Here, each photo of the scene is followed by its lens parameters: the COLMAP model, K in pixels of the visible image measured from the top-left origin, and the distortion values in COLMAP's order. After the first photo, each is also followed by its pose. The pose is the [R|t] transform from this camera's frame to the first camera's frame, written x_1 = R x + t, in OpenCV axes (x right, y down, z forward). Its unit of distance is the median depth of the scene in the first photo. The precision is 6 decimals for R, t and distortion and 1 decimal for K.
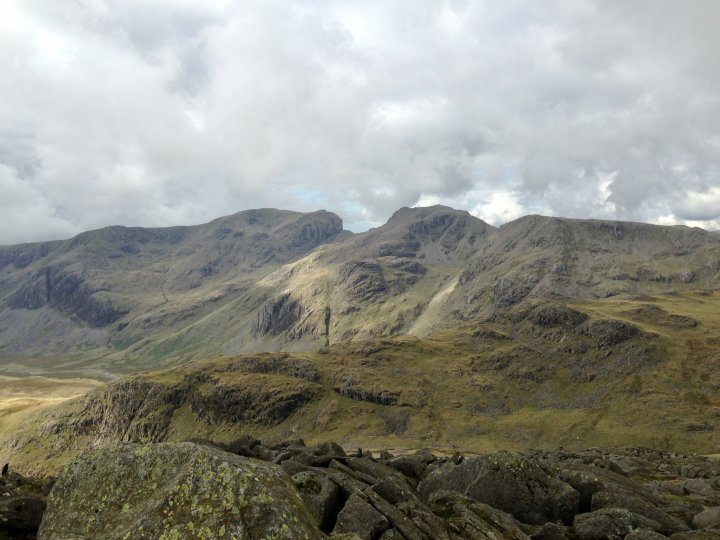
lens RADIAL K [[655.8, 0, 357.2], [0, 655.8, 260.1], [0, 0, 1]] dist [0.059064, 0.000000]
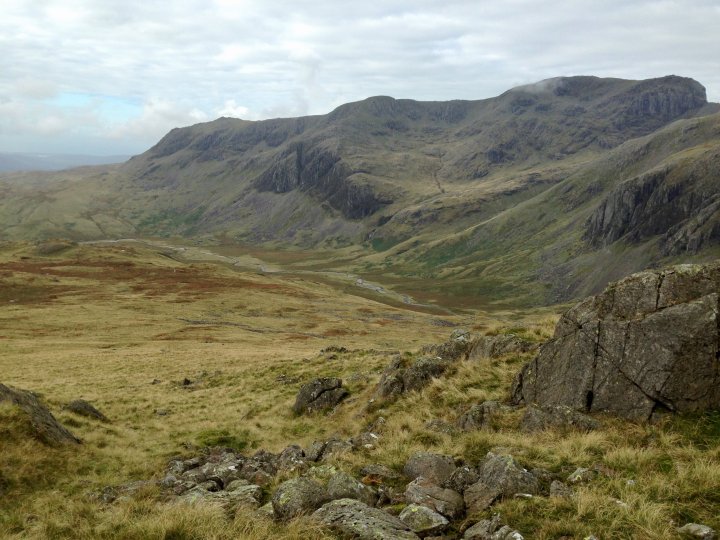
lens RADIAL K [[655.8, 0, 353.0], [0, 655.8, 270.2], [0, 0, 1]] dist [0.059064, 0.000000]
pose [[0.923286, 0.088748, -0.373719, -0.117987], [-0.041089, 0.990179, 0.133628, 0.062616], [0.381909, -0.108021, 0.917866, 0.335894]]
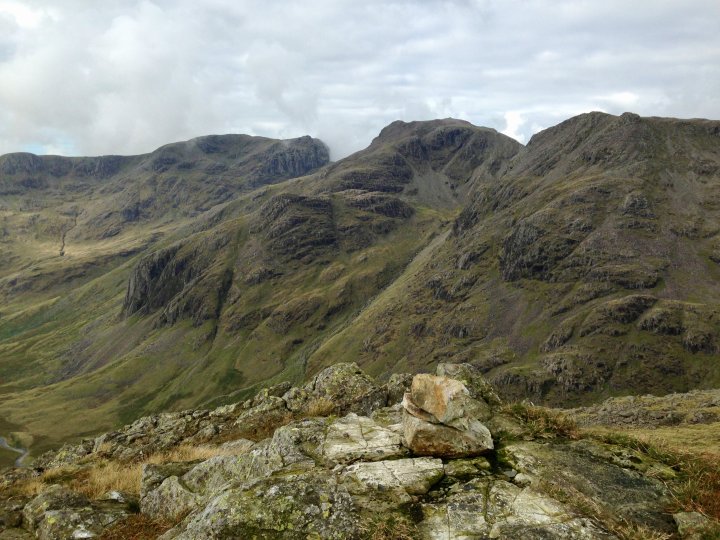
lens RADIAL K [[655.8, 0, 358.9], [0, 655.8, 263.2], [0, 0, 1]] dist [0.059064, 0.000000]
pose [[0.996311, 0.014577, -0.084571, 0.104908], [-0.008200, 0.997130, 0.075267, 0.016899], [0.085425, -0.074296, 0.993571, 0.359751]]
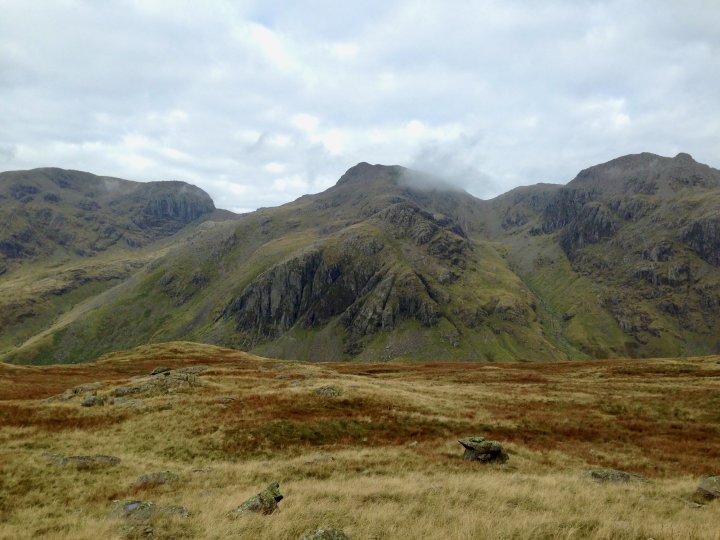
lens RADIAL K [[655.8, 0, 355.5], [0, 655.8, 270.5], [0, 0, 1]] dist [0.059064, 0.000000]
pose [[0.880039, 0.031159, 0.473878, -0.297100], [0.003934, 0.997333, -0.072885, 0.094584], [-0.474885, 0.066006, 0.877569, 0.467756]]
